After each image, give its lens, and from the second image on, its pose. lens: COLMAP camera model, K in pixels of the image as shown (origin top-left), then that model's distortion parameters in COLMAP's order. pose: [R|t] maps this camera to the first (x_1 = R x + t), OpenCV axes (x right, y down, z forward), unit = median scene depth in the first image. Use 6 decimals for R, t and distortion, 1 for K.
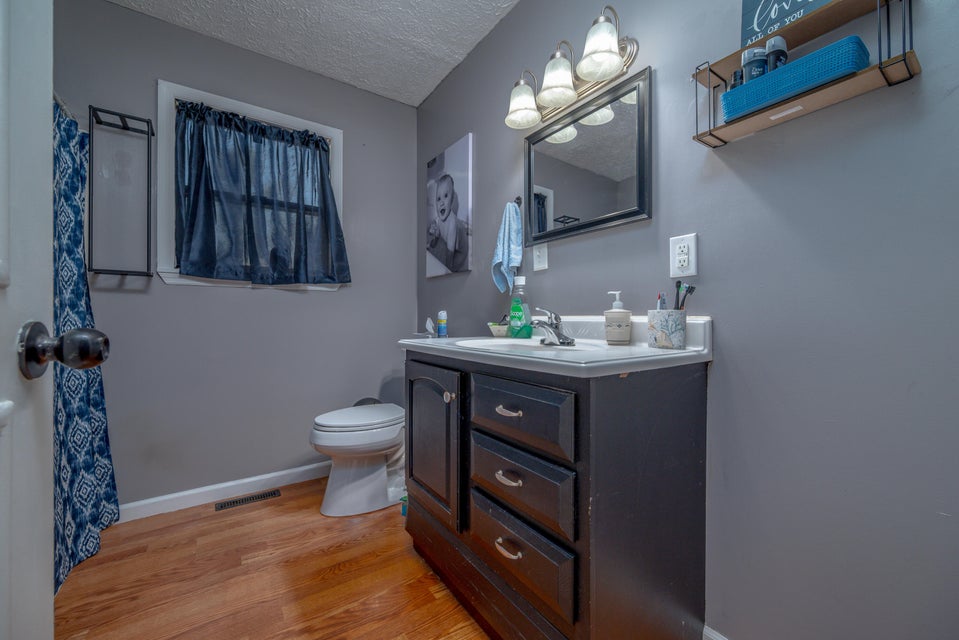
lens RADIAL K [[377.1, 0, 478.5], [0, 377.1, 318.1], [0, 0, 1]] dist [-0.003965, -0.000177]
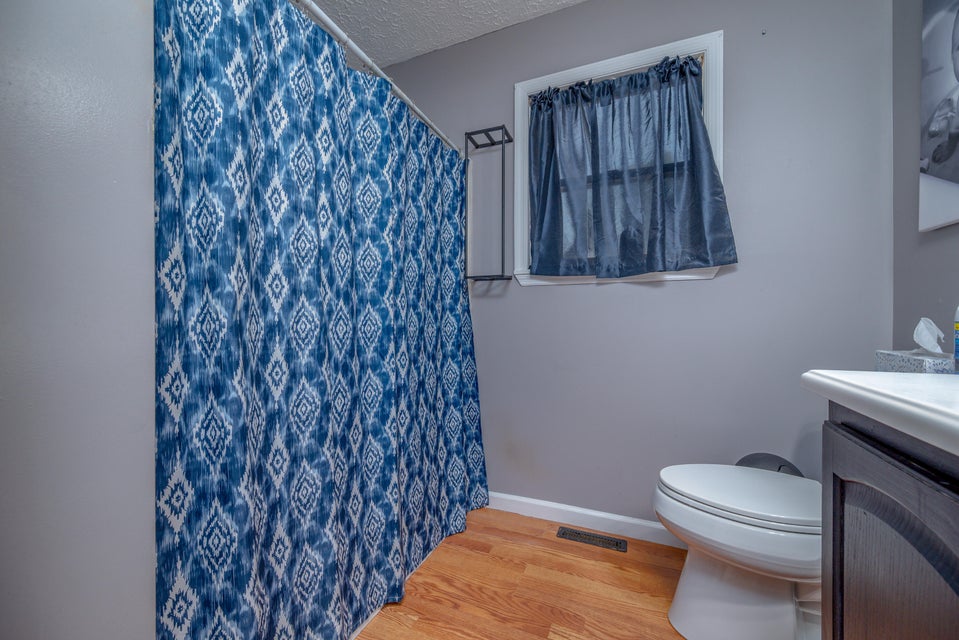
lens RADIAL K [[377.1, 0, 478.1], [0, 377.1, 324.1], [0, 0, 1]] dist [-0.003965, -0.000177]
pose [[0.527294, 0.003911, -0.849674, -0.038058], [0.000607, 0.999987, 0.004979, 0.004967], [0.849683, -0.003141, 0.527285, 0.352400]]
